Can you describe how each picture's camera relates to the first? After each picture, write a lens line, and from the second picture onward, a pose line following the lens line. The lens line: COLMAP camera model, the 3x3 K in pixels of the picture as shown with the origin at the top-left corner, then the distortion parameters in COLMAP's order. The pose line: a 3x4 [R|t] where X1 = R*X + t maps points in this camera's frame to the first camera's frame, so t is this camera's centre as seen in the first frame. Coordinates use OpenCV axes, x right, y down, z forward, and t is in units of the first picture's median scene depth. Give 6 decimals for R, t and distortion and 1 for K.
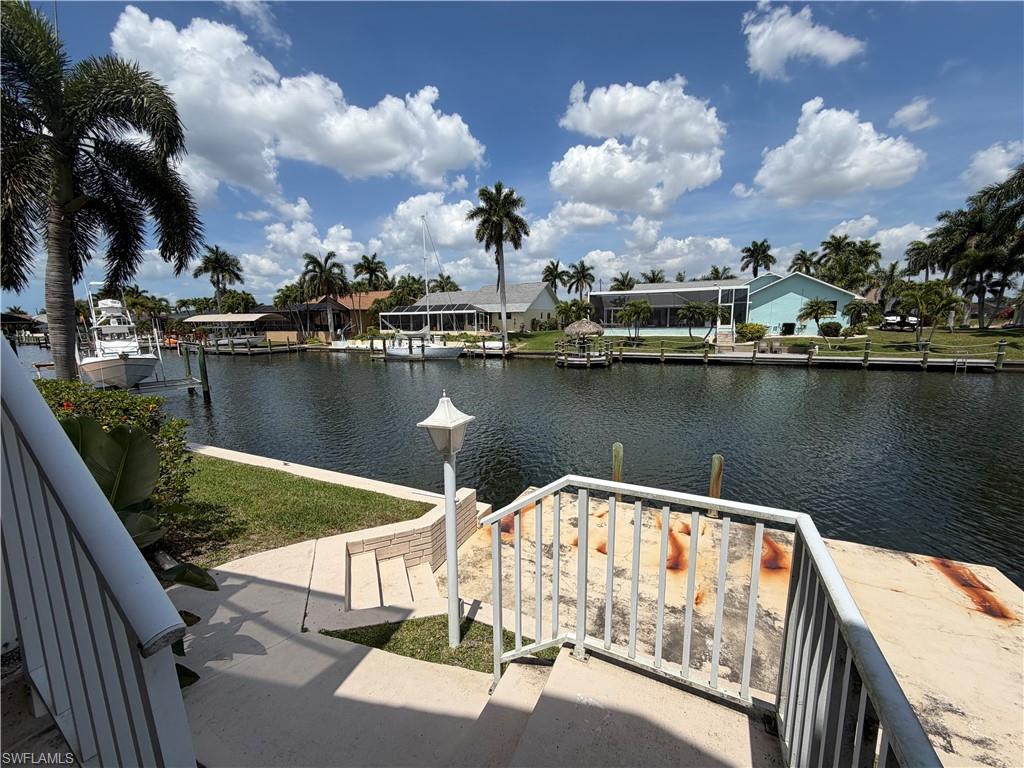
lens RADIAL K [[399.7, 0, 513.3], [0, 399.7, 377.5], [0, 0, 1]] dist [0.001218, 0.000025]
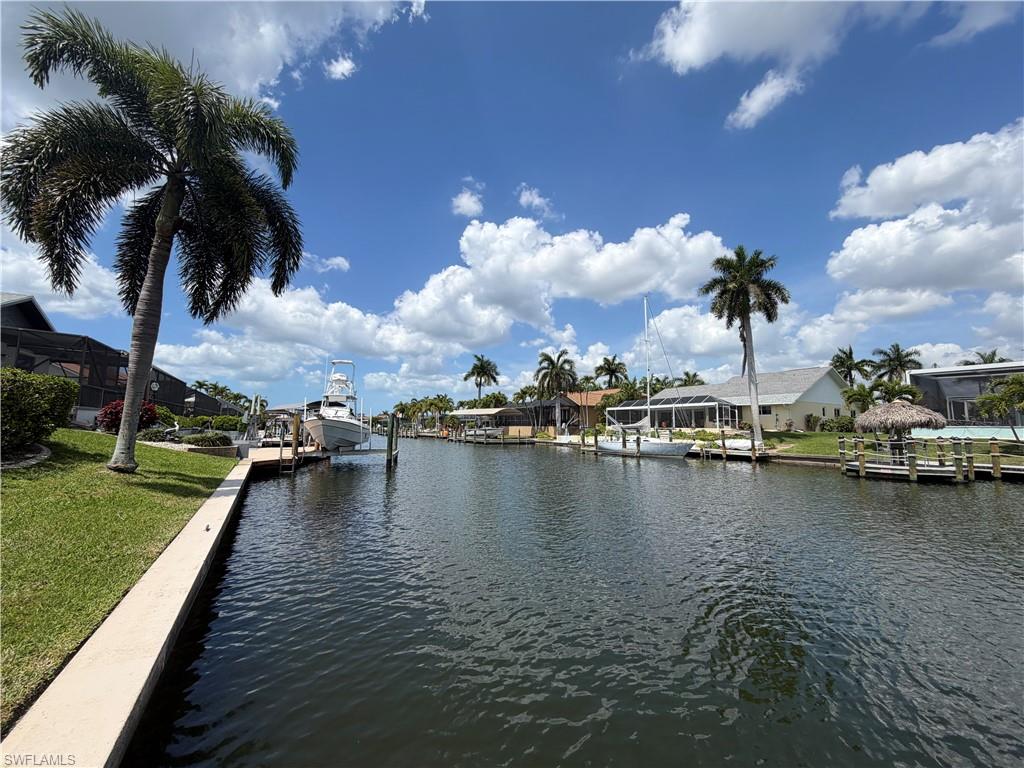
lens RADIAL K [[394.4, 0, 500.5], [0, 394.4, 371.4], [0, 0, 1]] dist [-0.019249, 0.000151]
pose [[0.804073, -0.055990, -0.591889, 0.020473], [-0.114625, 0.962278, -0.246743, 0.012477], [0.583377, 0.266245, 0.767324, 0.106001]]
